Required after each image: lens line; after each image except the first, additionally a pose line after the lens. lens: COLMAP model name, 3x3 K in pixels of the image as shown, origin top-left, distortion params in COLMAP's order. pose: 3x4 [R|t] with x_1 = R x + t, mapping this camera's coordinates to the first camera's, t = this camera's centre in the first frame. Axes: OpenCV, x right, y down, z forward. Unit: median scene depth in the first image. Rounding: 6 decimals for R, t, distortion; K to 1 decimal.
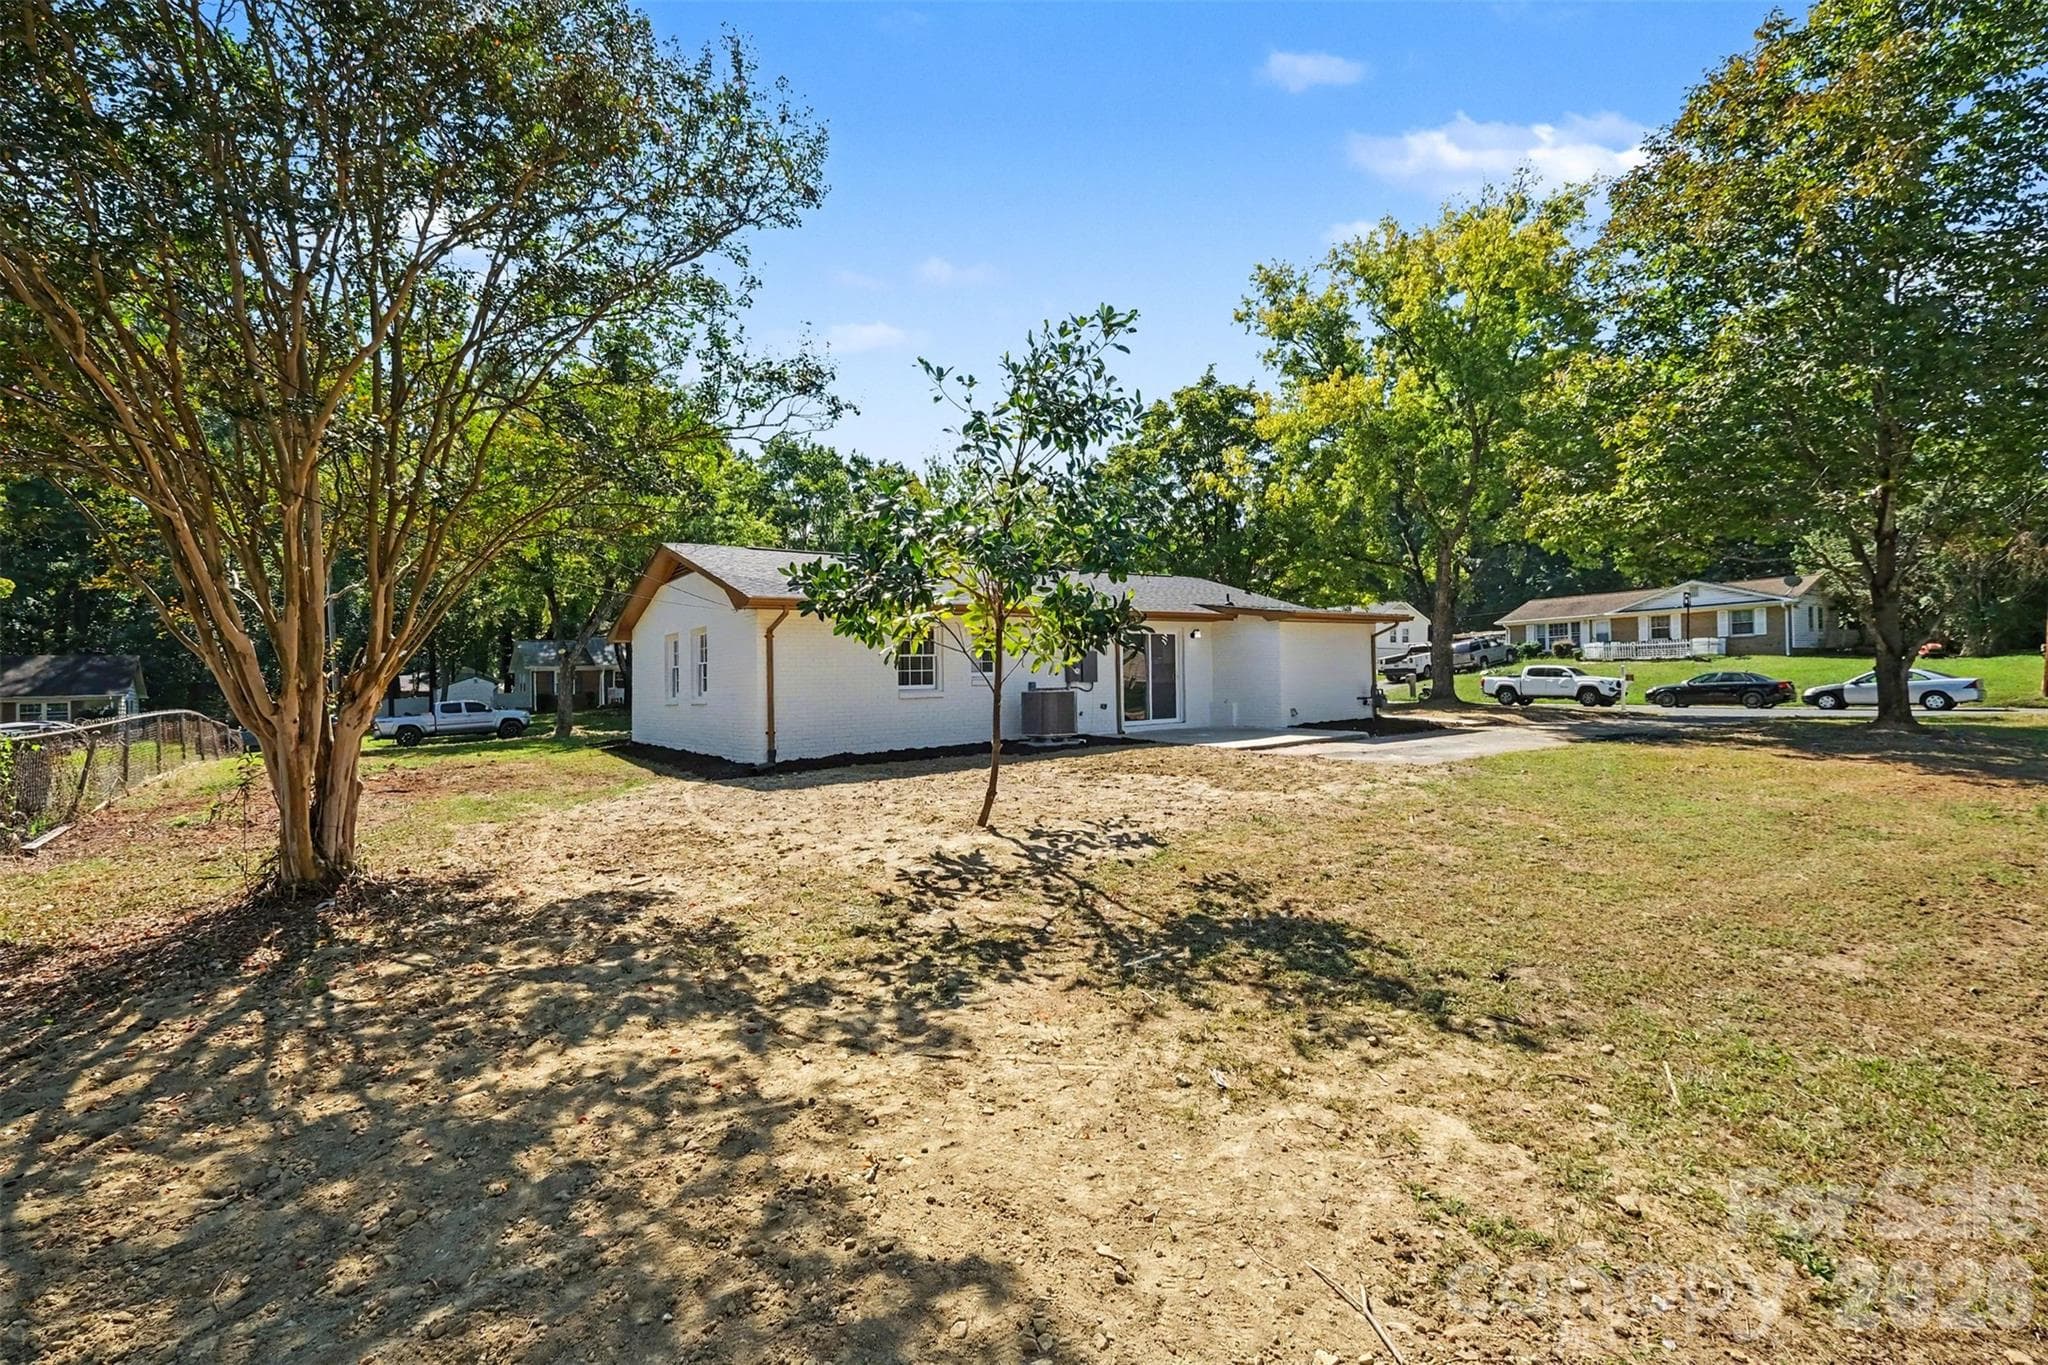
lens RADIAL K [[994.9, 0, 1024.0], [0, 994.9, 682.5], [0, 0, 1]] dist [-0.003556, -0.000487]
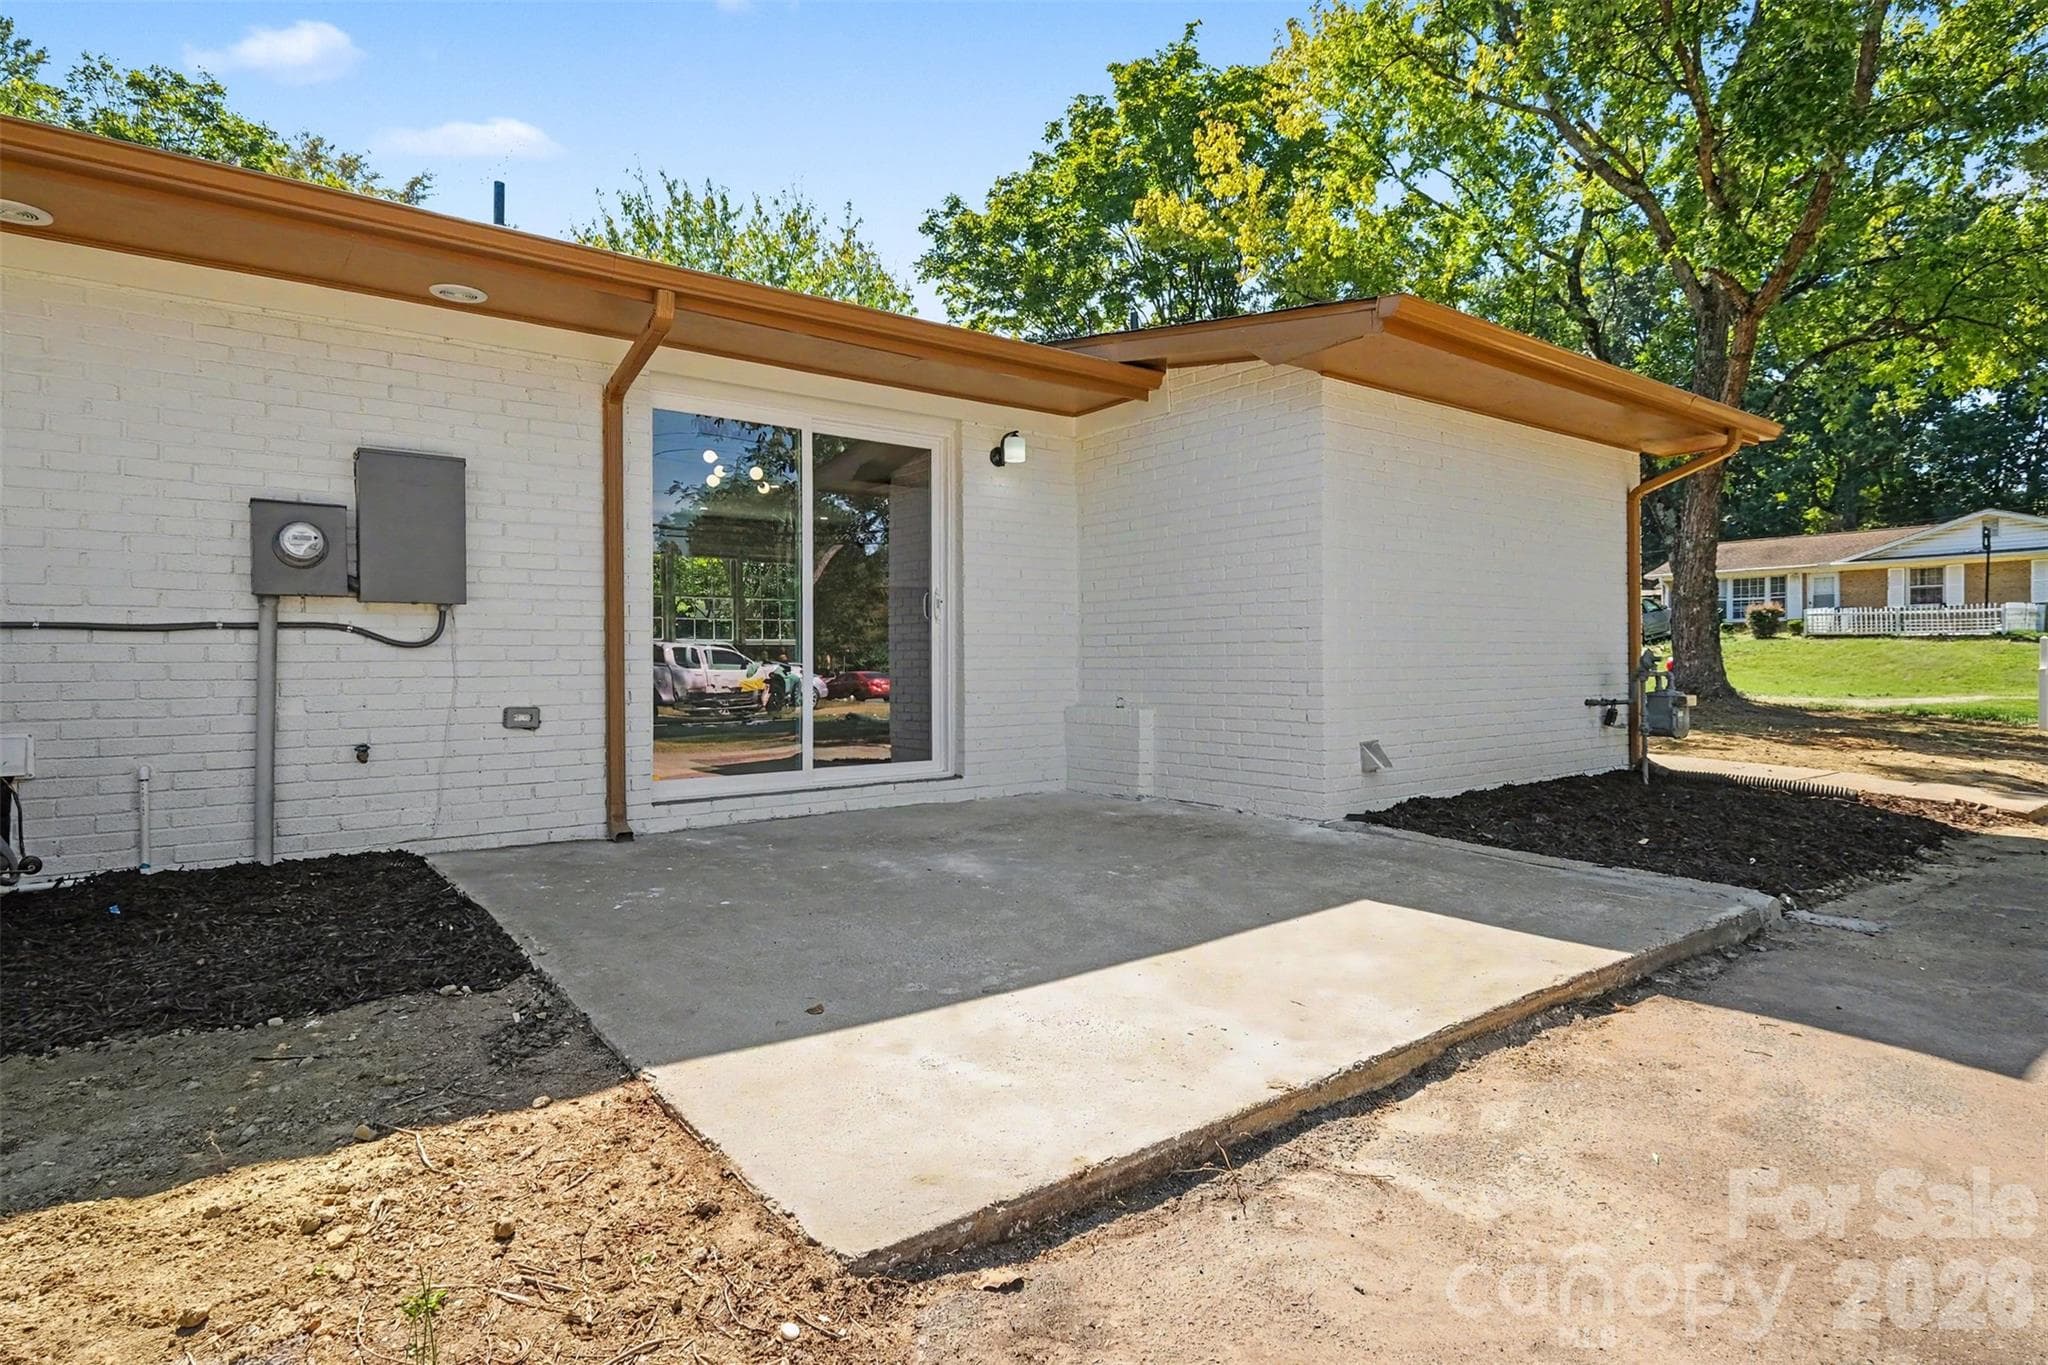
lens RADIAL K [[994.9, 0, 1024.0], [0, 994.9, 682.5], [0, 0, 1]] dist [-0.003556, -0.000487]
pose [[0.999465, 0.025097, -0.020984, 0.095948], [-0.024600, 0.999418, 0.023616, 0.003913], [0.021564, -0.023087, 0.999501, 0.381336]]
